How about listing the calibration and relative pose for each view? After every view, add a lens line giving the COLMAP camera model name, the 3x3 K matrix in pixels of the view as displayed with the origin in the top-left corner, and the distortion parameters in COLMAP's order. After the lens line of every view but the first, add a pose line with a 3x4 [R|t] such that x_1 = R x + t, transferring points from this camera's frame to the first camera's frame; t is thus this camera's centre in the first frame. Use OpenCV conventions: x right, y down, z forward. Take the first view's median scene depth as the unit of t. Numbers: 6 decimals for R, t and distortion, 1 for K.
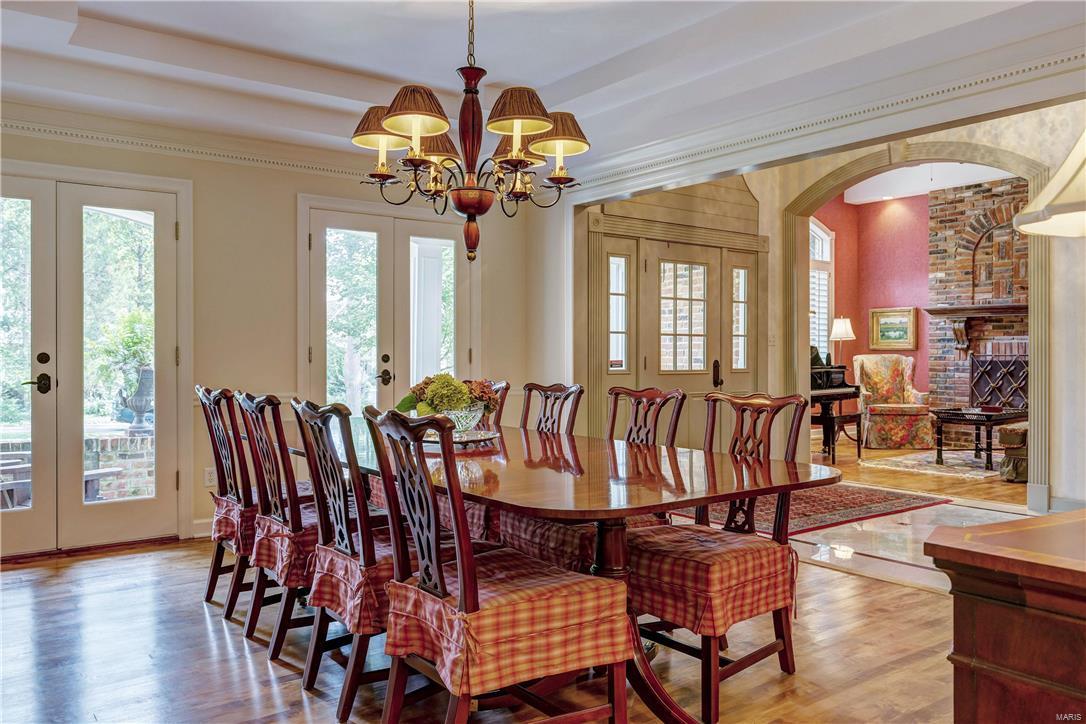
lens RADIAL K [[846.5, 0, 542.3], [0, 846.5, 352.4], [0, 0, 1]] dist [-0.009283, 0.001643]
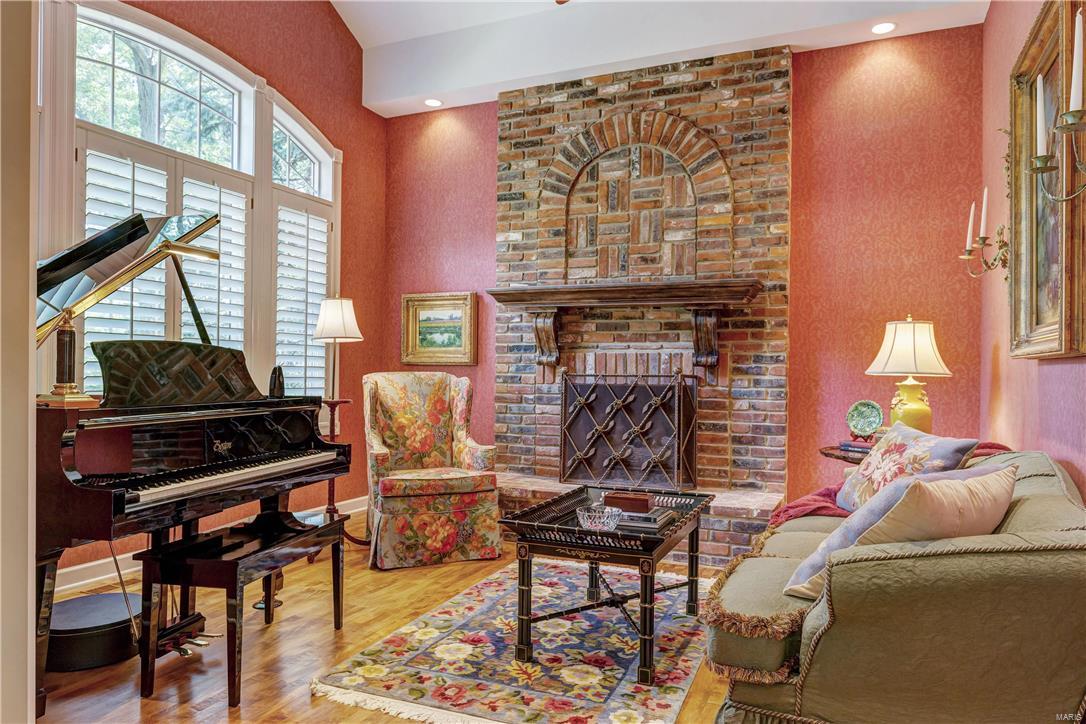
lens RADIAL K [[734.7, 0, 543.6], [0, 734.7, 362.9], [0, 0, 1]] dist [-0.002374, 0.000098]
pose [[0.874789, 0.014966, 0.484272, 0.253017], [-0.010652, 0.999875, -0.011658, 0.001221], [-0.484386, 0.005039, 0.874840, 0.565922]]
